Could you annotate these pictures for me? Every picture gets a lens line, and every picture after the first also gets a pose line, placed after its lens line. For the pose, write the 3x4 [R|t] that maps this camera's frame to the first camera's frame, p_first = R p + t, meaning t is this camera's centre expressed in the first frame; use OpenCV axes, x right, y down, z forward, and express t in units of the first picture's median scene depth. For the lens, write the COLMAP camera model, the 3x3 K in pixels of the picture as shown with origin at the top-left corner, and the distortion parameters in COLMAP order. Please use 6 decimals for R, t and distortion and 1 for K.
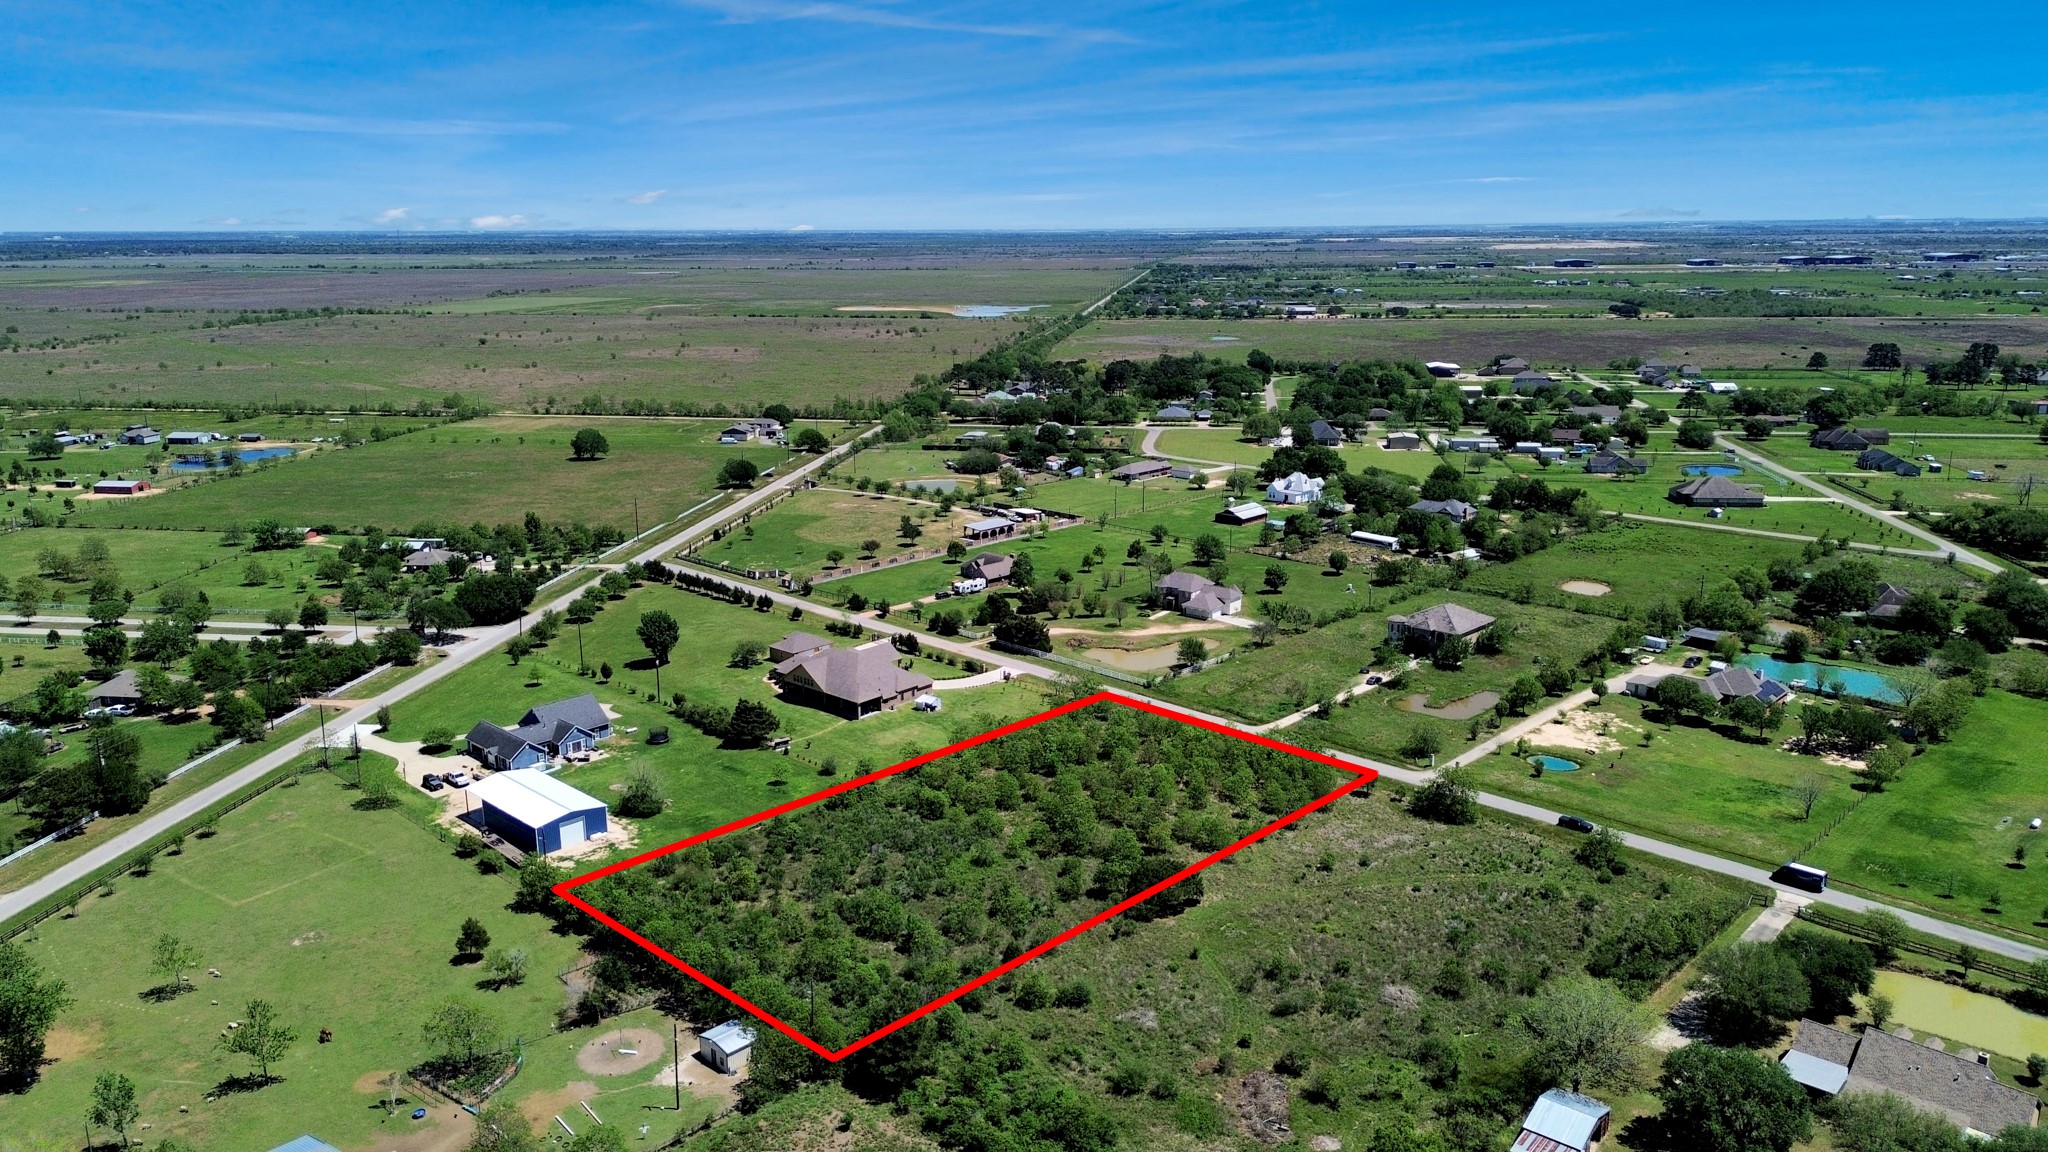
lens RADIAL K [[1441.2, 0, 1026.7], [0, 1441.2, 585.4], [0, 0, 1]] dist [0.073695, -0.067530]
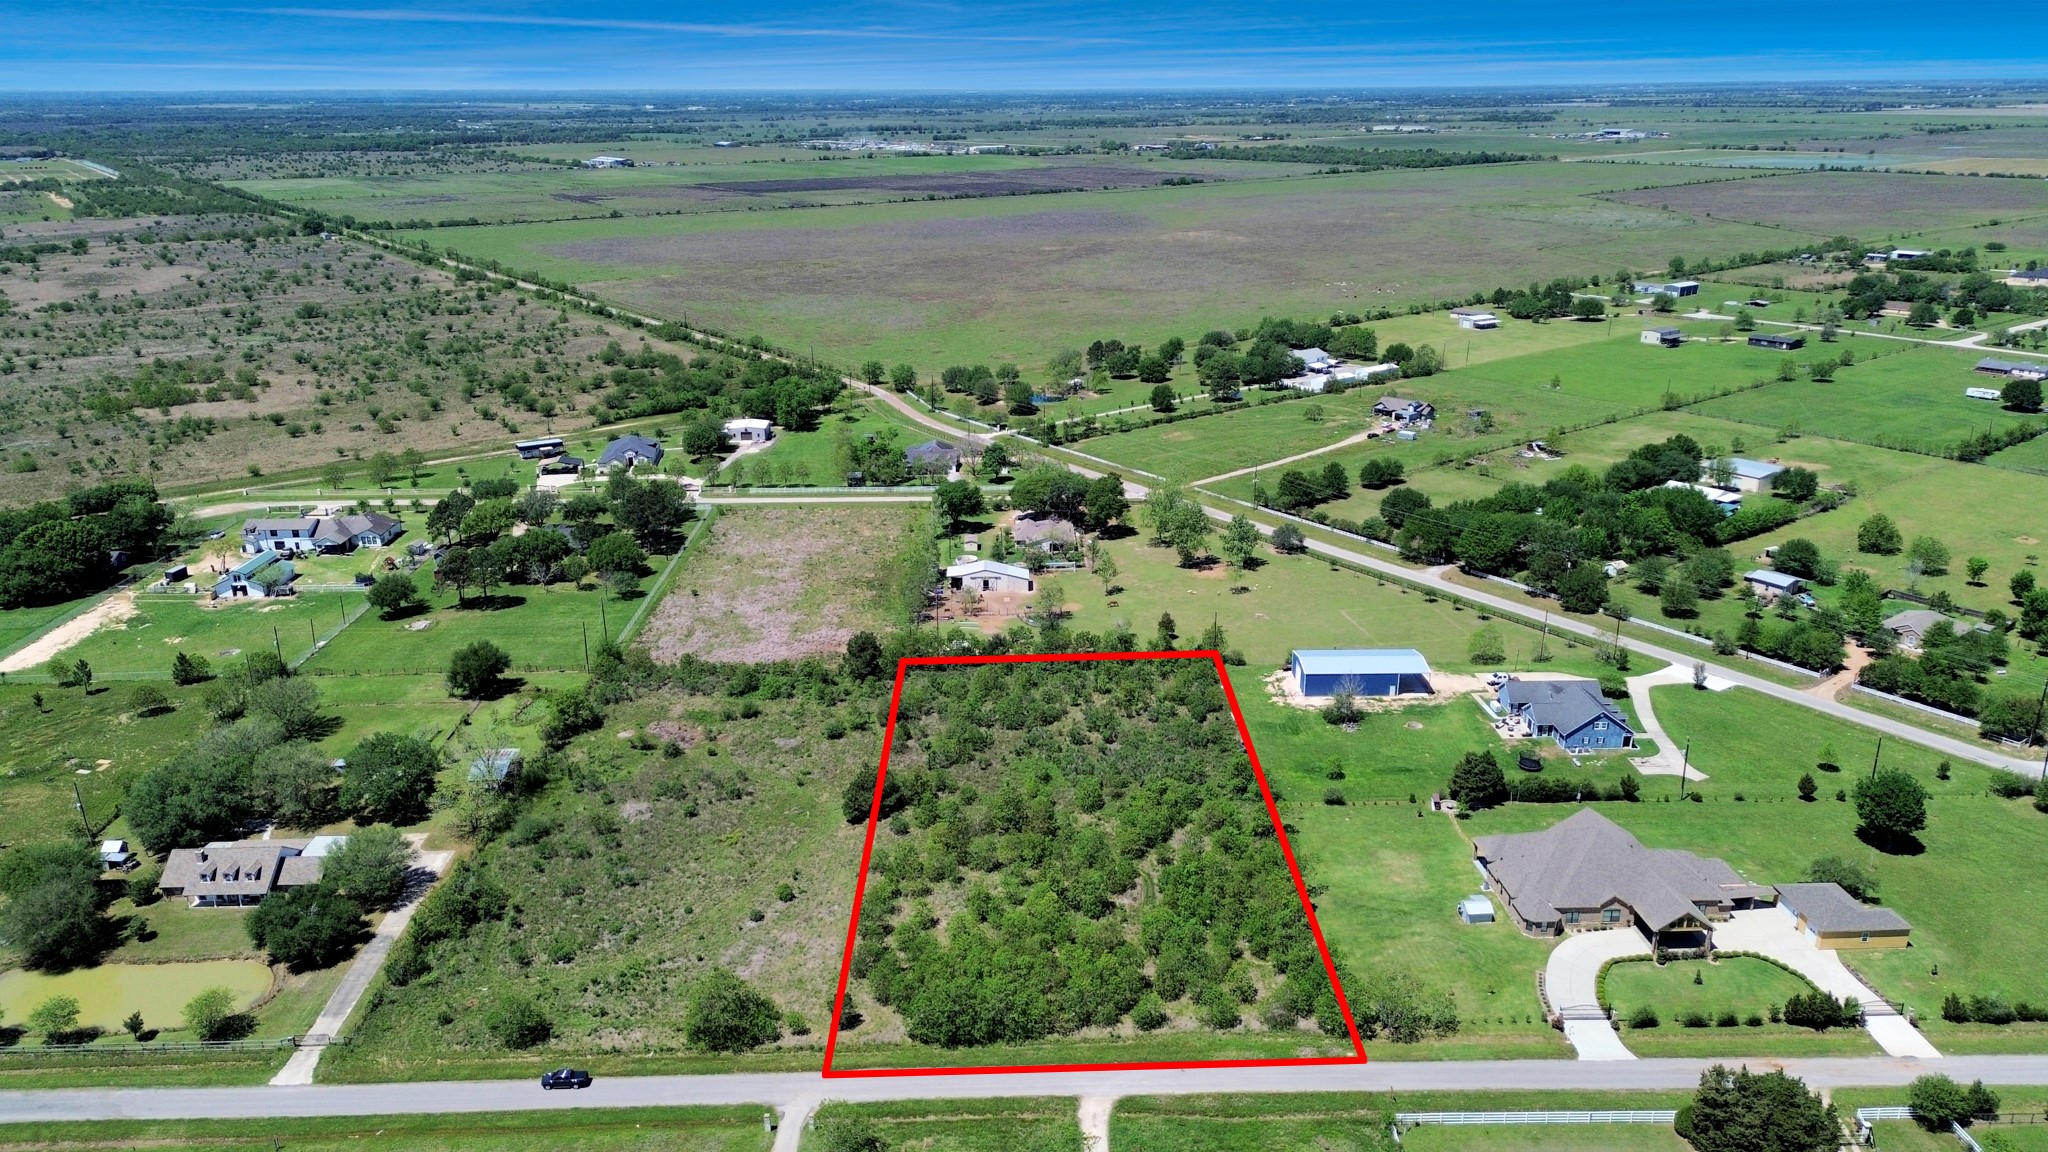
lens RADIAL K [[1437.4, 0, 1026.4], [0, 1437.4, 590.6], [0, 0, 1]] dist [0.084114, -0.085112]
pose [[-0.703189, 0.246520, -0.666898, 0.490149], [-0.162265, 0.857572, 0.488098, -0.340450], [0.692240, 0.451439, -0.563034, 1.114861]]
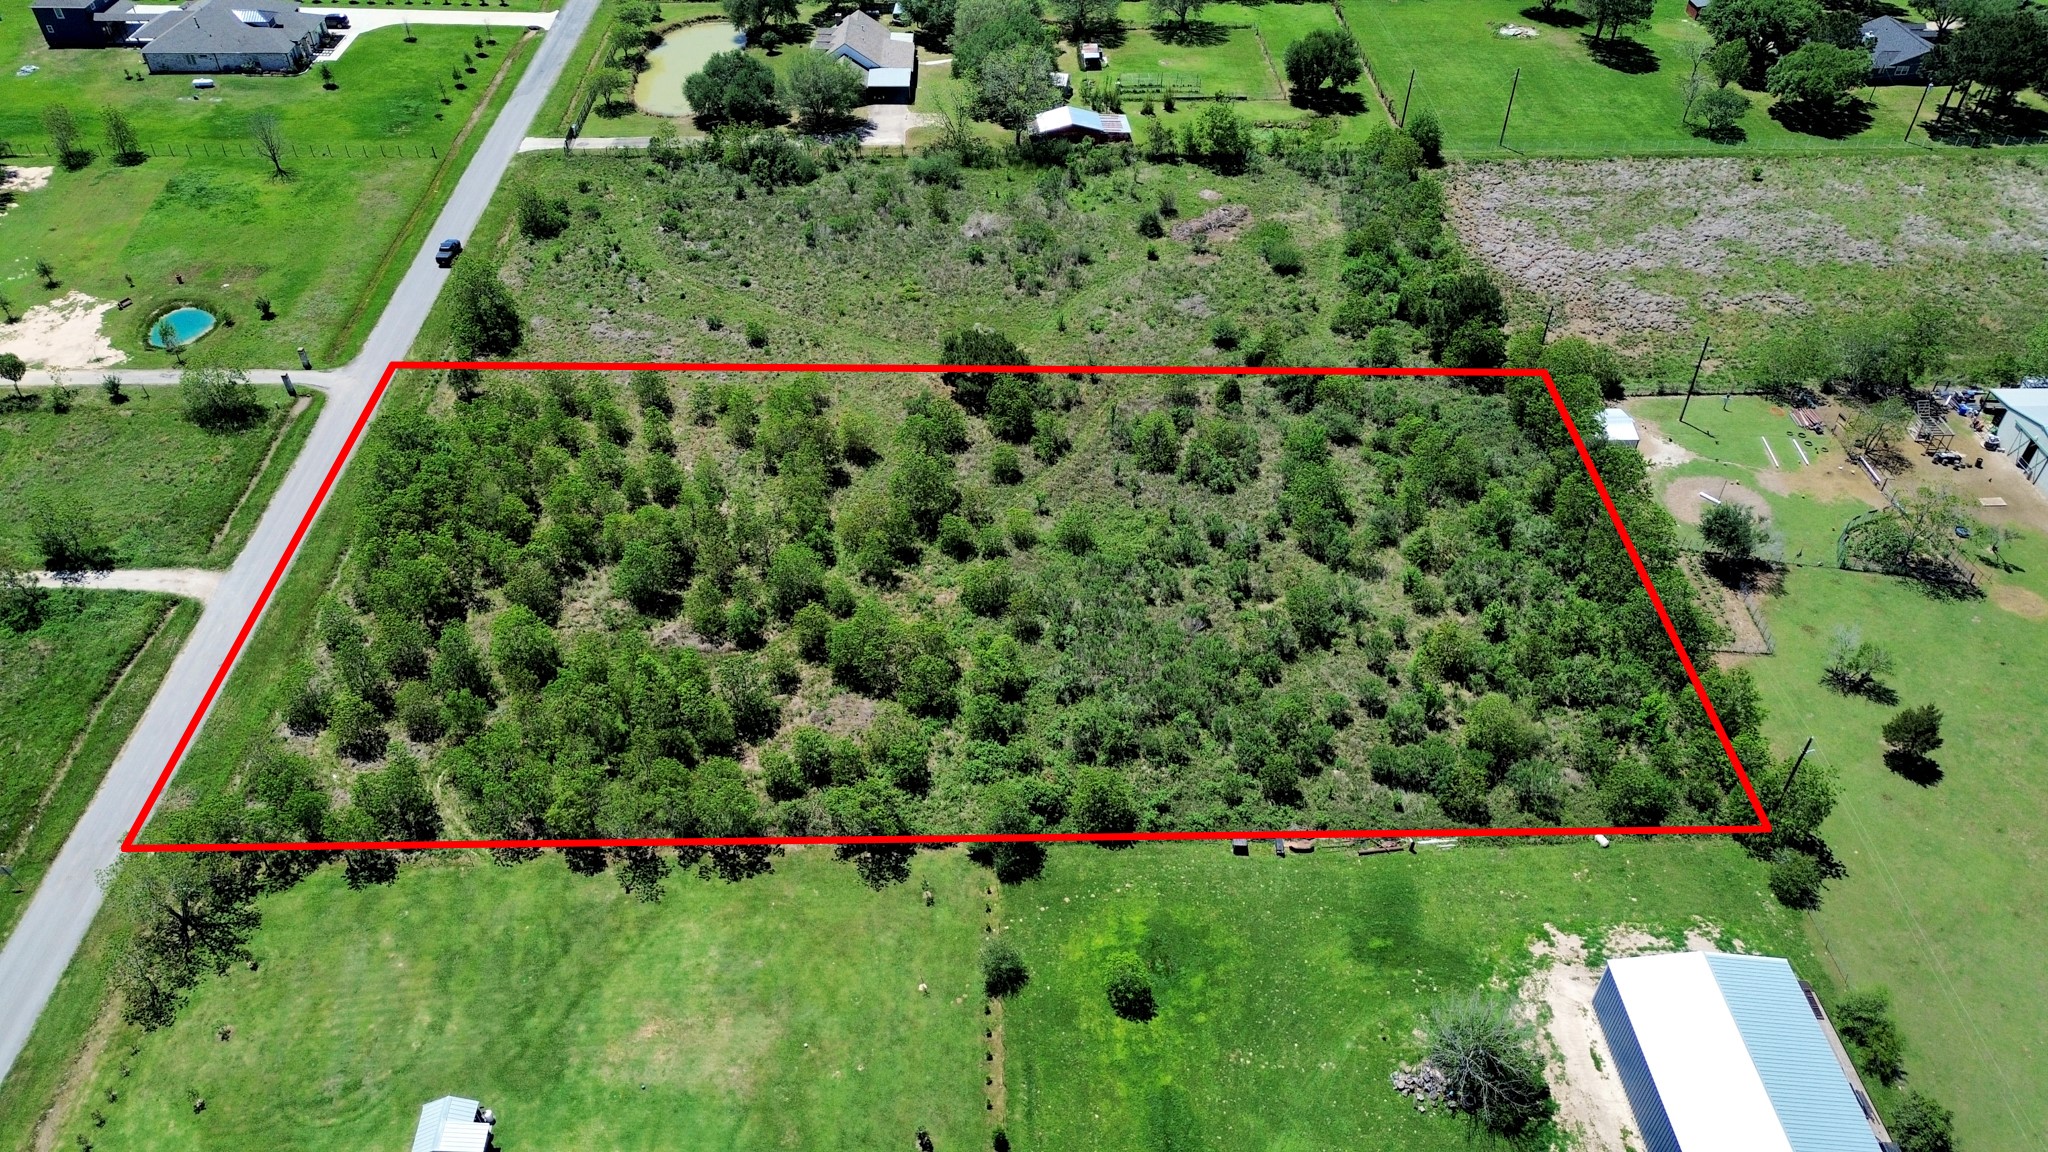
lens RADIAL K [[1441.2, 0, 1026.7], [0, 1441.2, 585.4], [0, 0, 1]] dist [0.073695, -0.067530]
pose [[-0.716556, -0.456480, 0.527421, -0.257864], [0.166424, 0.622408, 0.764795, -0.206220], [-0.677385, 0.635795, -0.370021, 0.907155]]
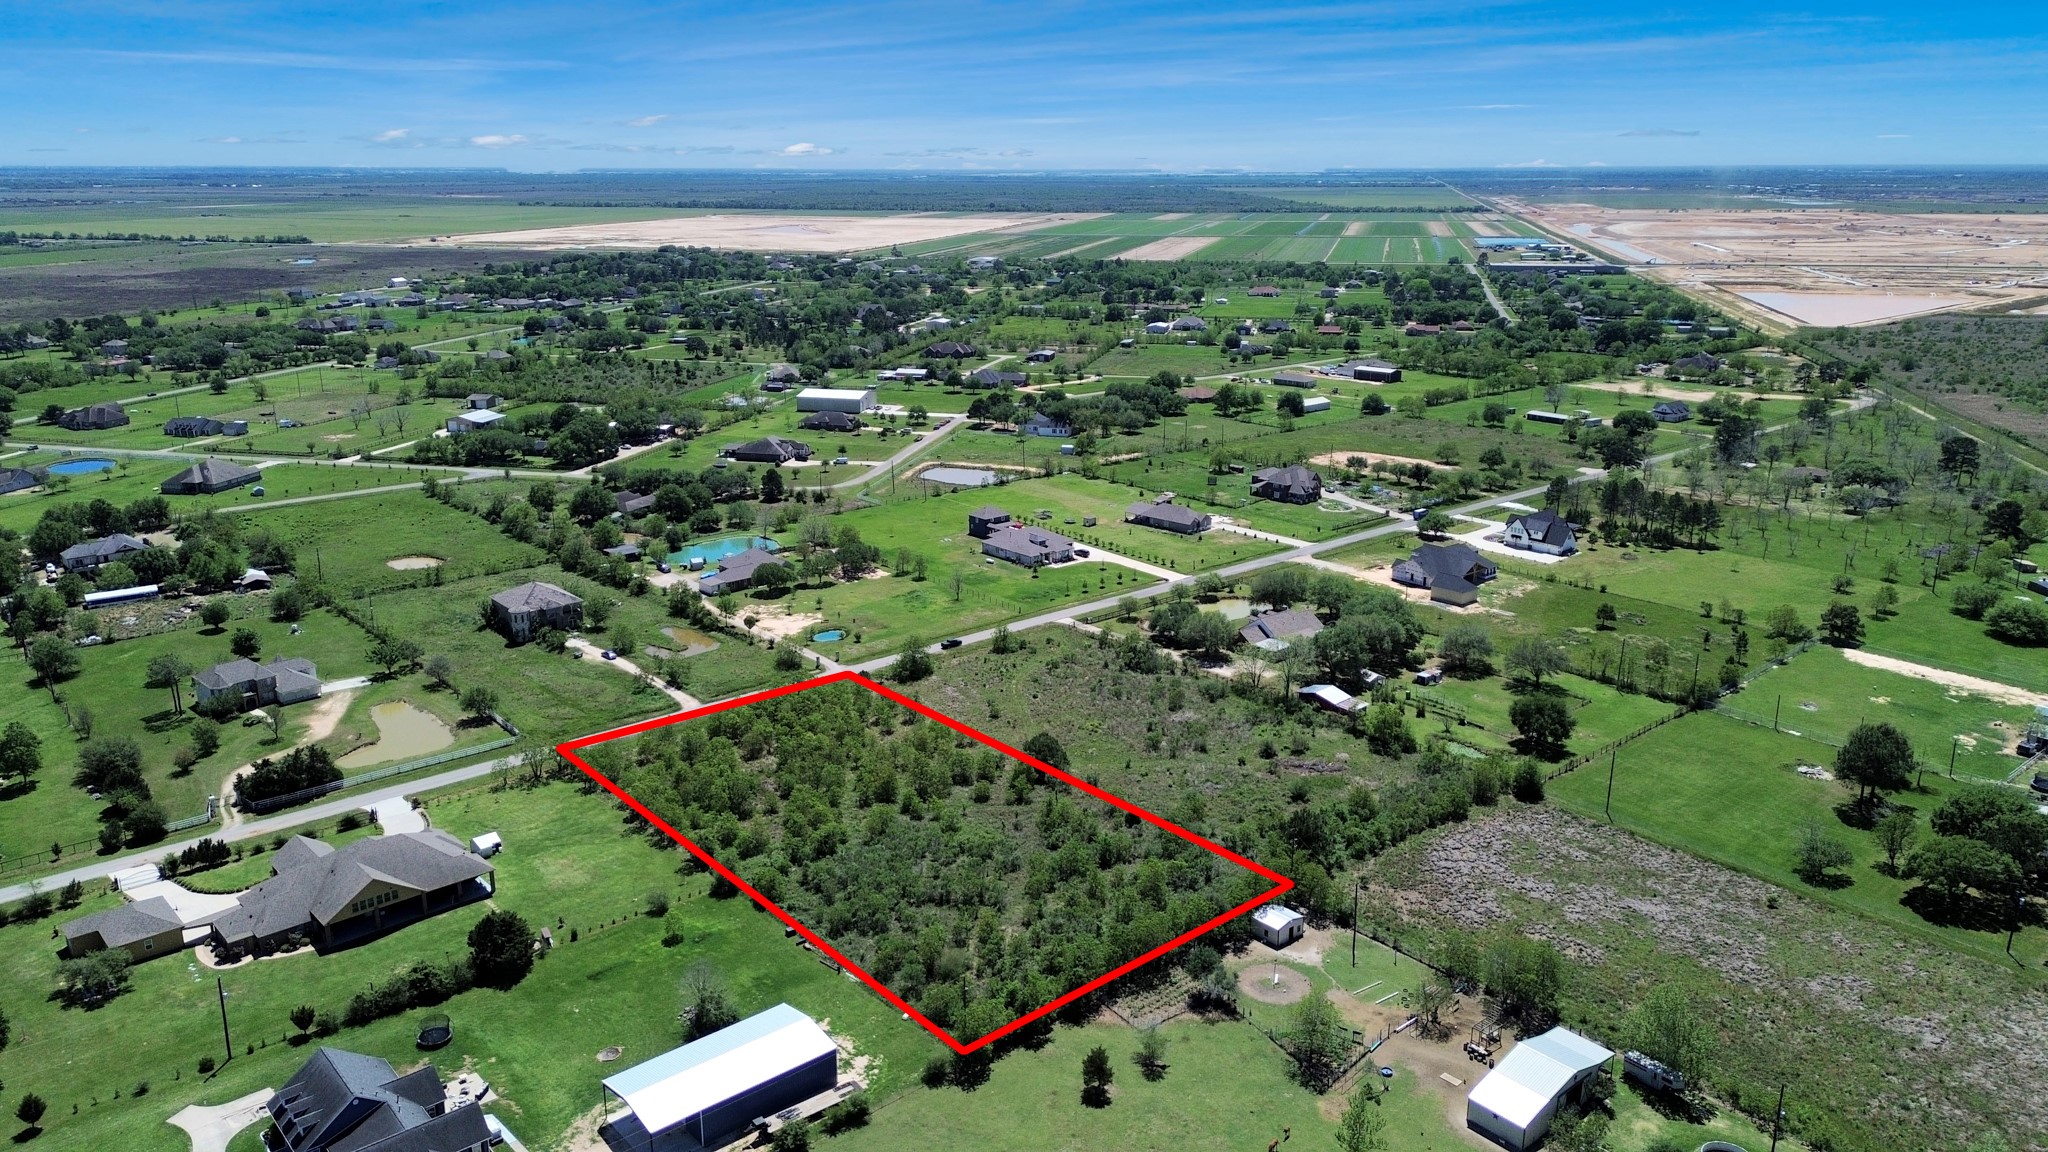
lens RADIAL K [[1437.4, 0, 1026.4], [0, 1437.4, 590.6], [0, 0, 1]] dist [0.084114, -0.085112]
pose [[0.092514, -0.276251, 0.956623, -0.725569], [0.242617, 0.938040, 0.247421, -0.165218], [-0.965701, 0.209203, 0.153805, 0.532441]]
